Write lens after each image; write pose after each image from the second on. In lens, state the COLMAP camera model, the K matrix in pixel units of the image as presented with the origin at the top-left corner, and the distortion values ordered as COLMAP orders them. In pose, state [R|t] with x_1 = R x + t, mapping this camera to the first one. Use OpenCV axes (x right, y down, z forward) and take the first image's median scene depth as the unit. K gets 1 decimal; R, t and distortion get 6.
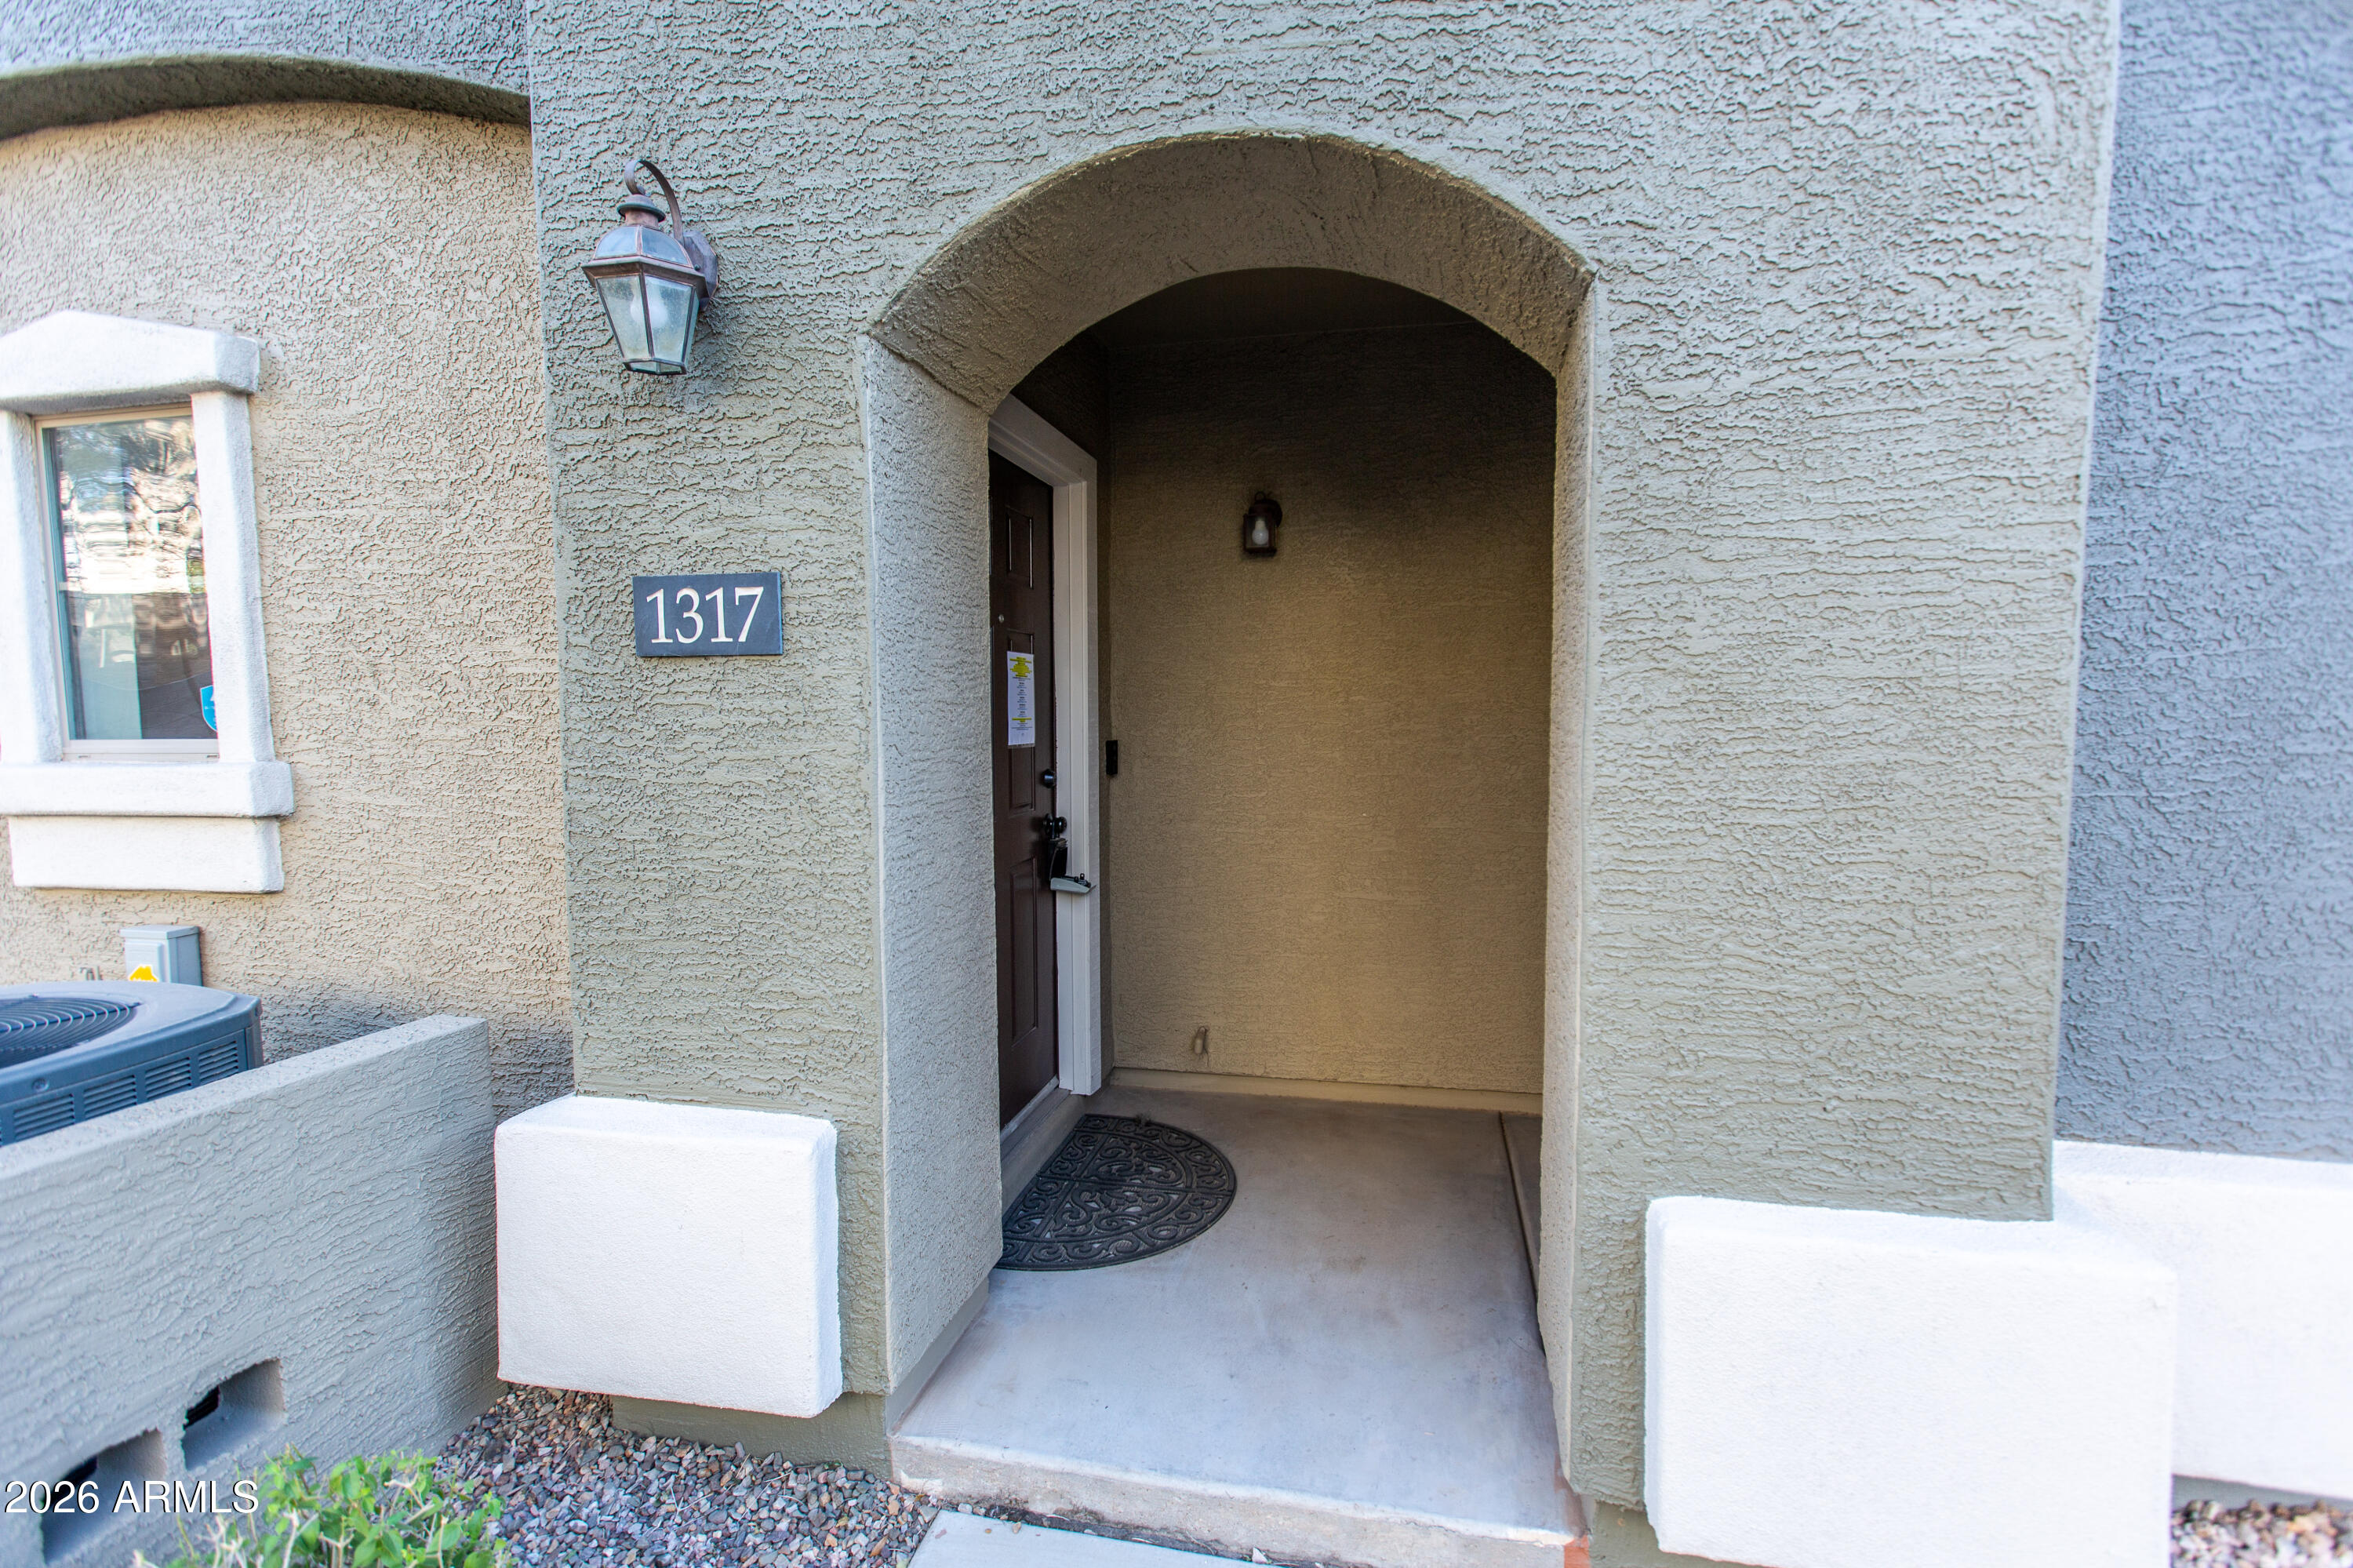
lens RADIAL K [[1055.8, 0, 1191.0], [0, 1055.8, 779.1], [0, 0, 1]] dist [0.007103, -0.000931]
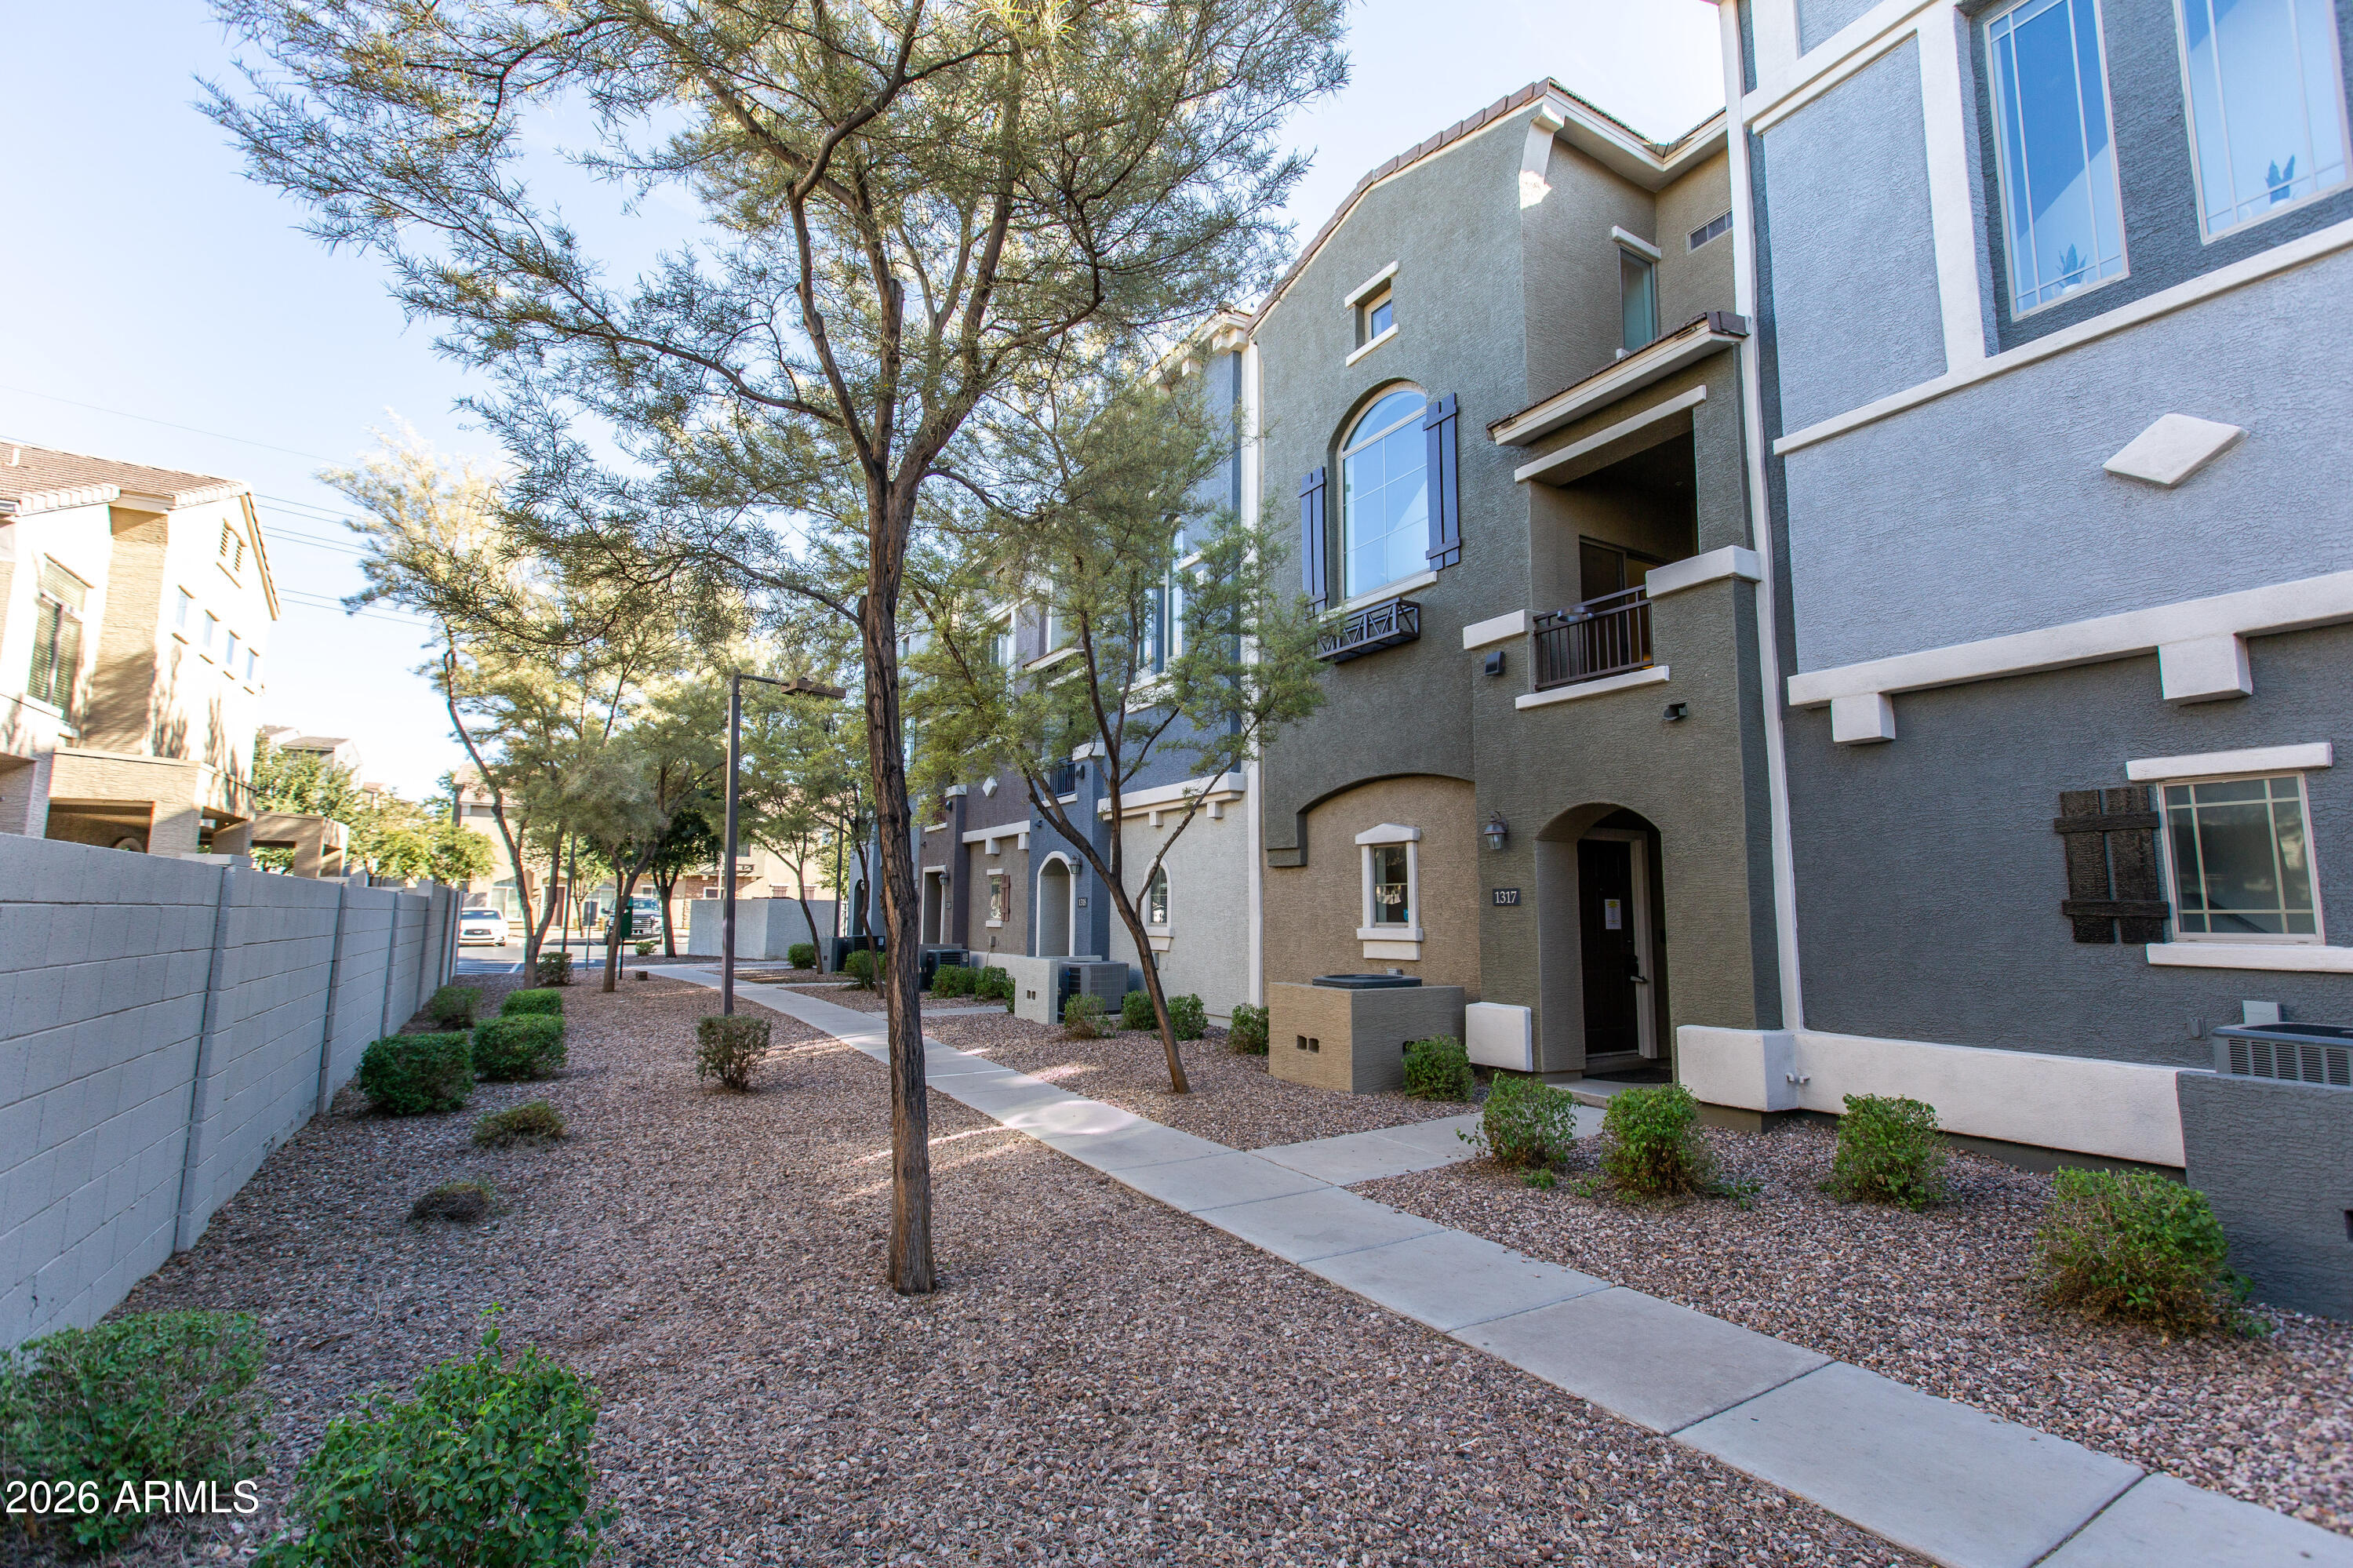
lens RADIAL K [[1055.8, 0, 1191.0], [0, 1055.8, 779.1], [0, 0, 1]] dist [0.007103, -0.000931]
pose [[0.685871, -0.084231, -0.722832, 1.804989], [-0.055886, 0.984249, -0.167722, 0.175459], [0.725574, 0.155432, 0.670360, -2.905501]]
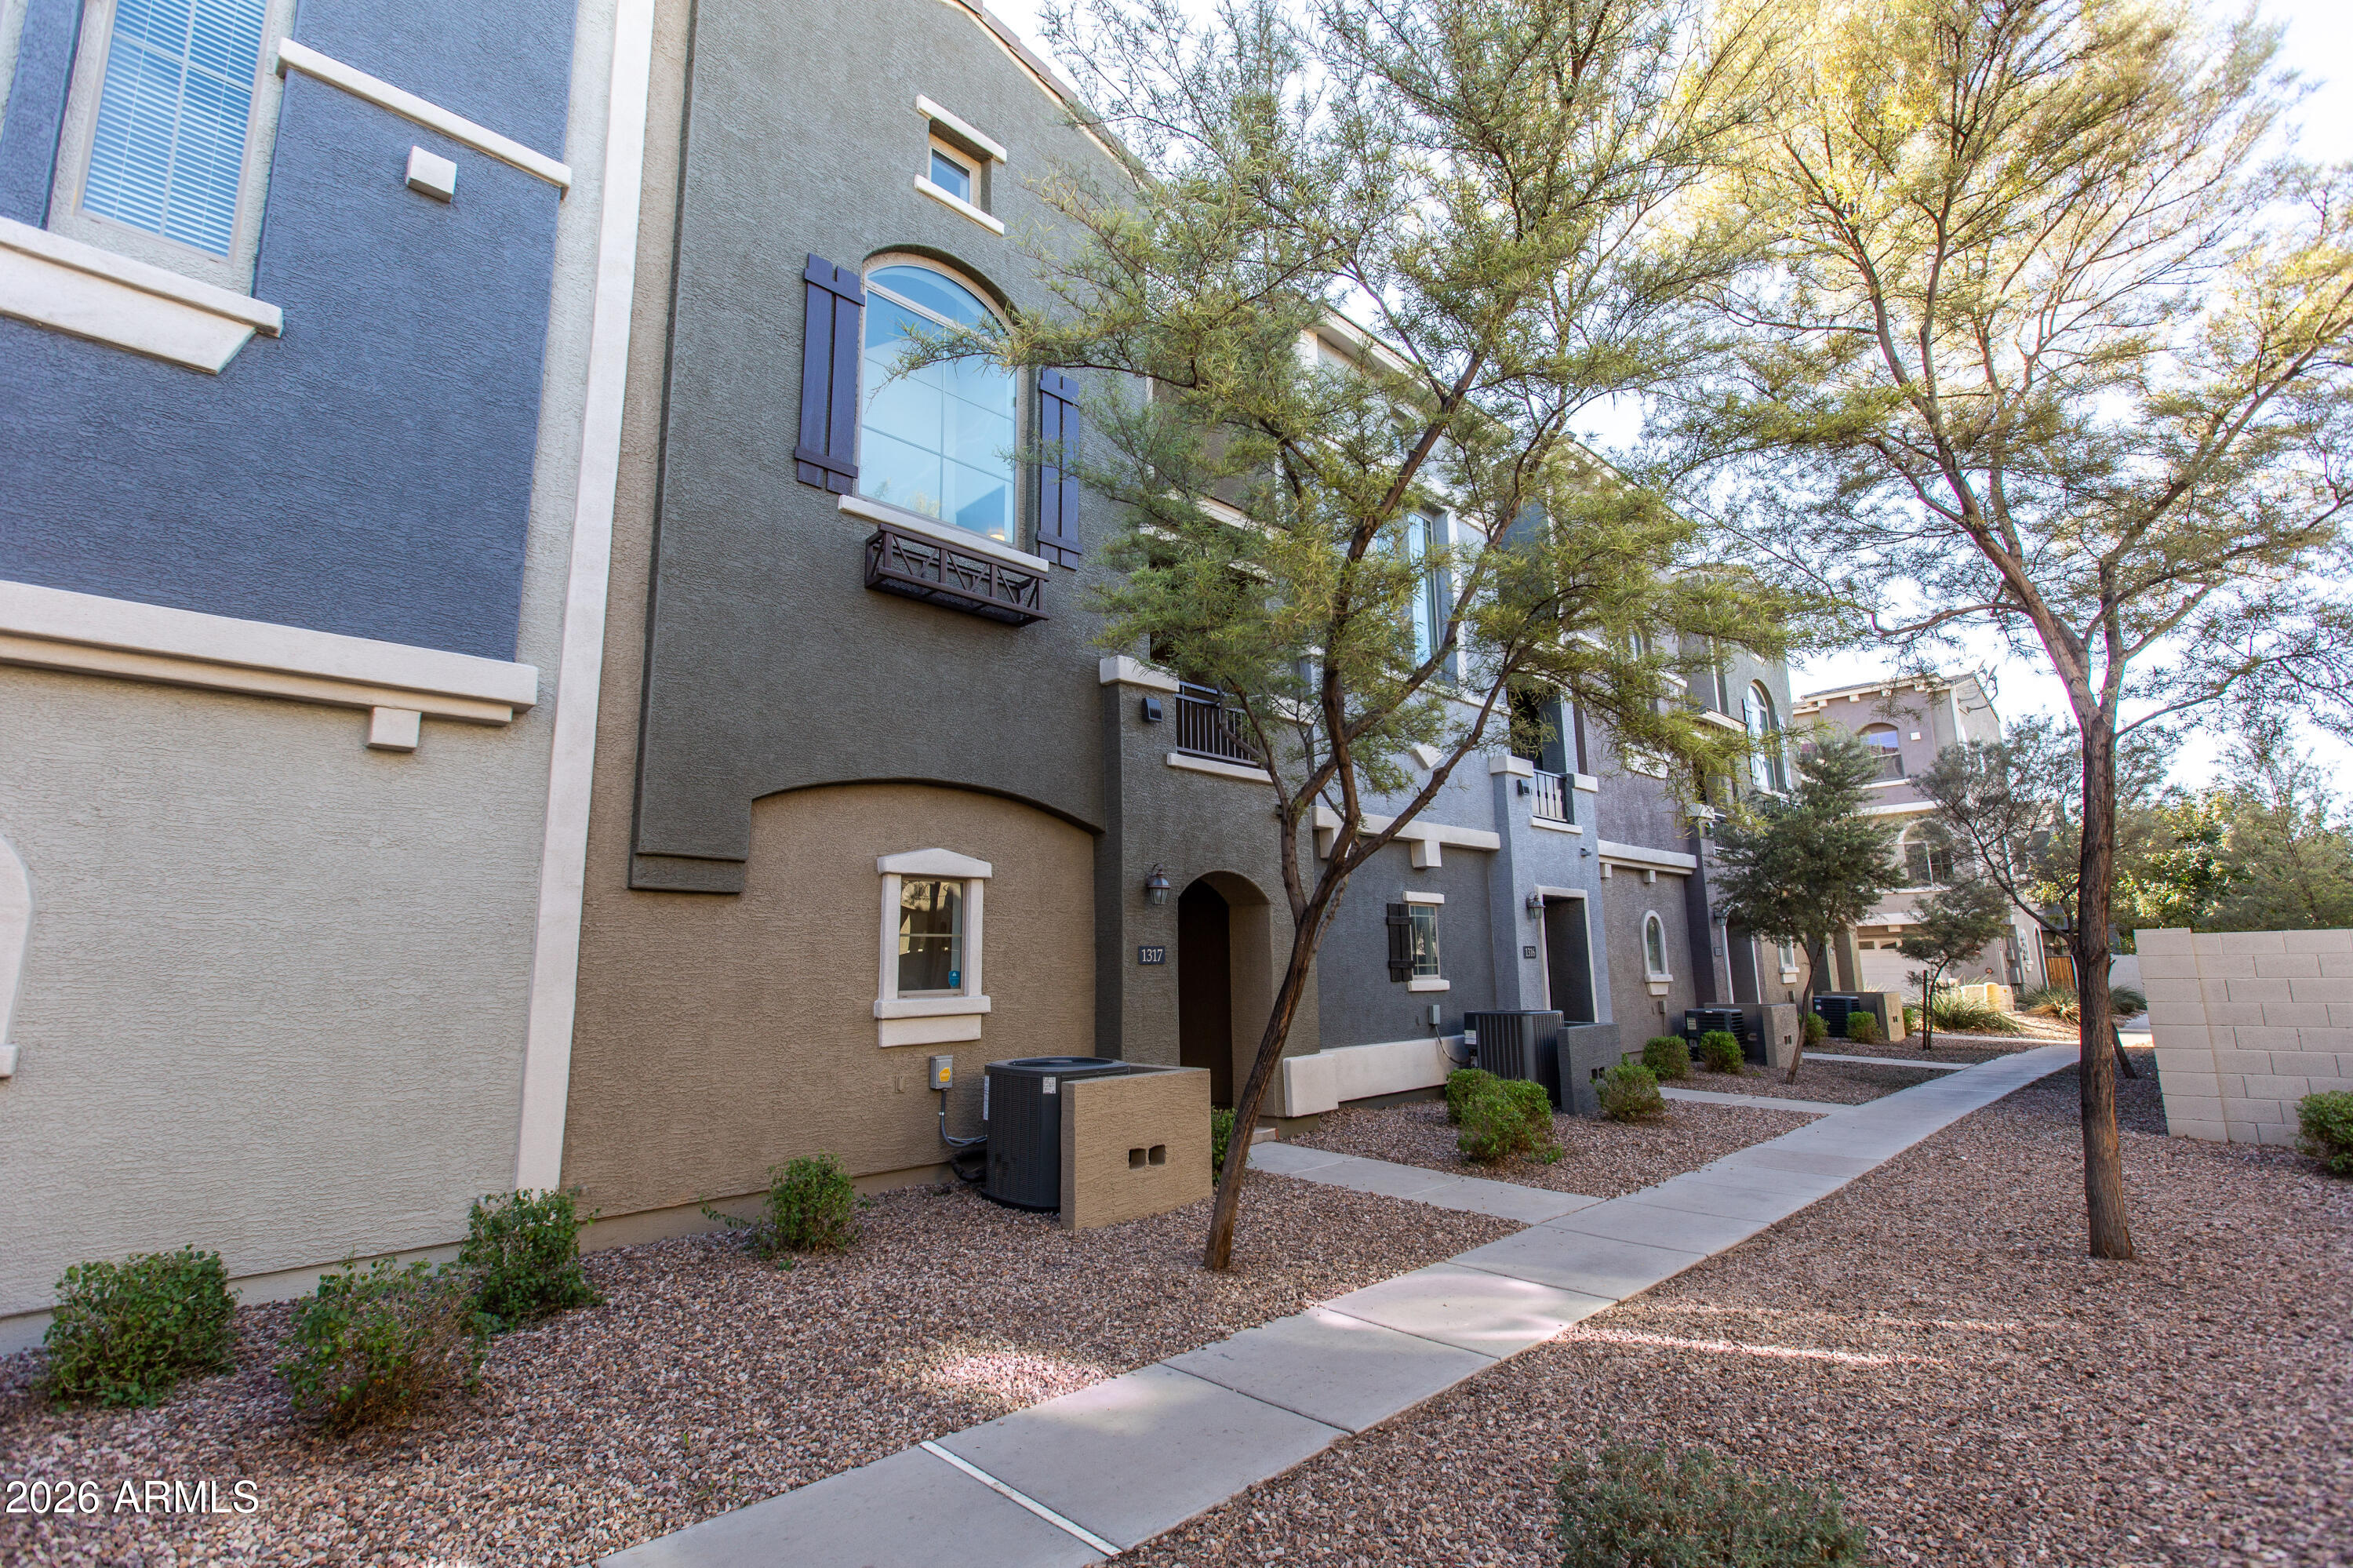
lens RADIAL K [[1082.1, 0, 1181.3], [0, 1082.1, 792.4], [0, 0, 1]] dist [0.001218, -0.000167]
pose [[0.548434, 0.130120, 0.826008, -3.783873], [0.064705, 0.978253, -0.197065, 0.073056], [-0.833686, 0.161524, 0.528088, -1.463135]]
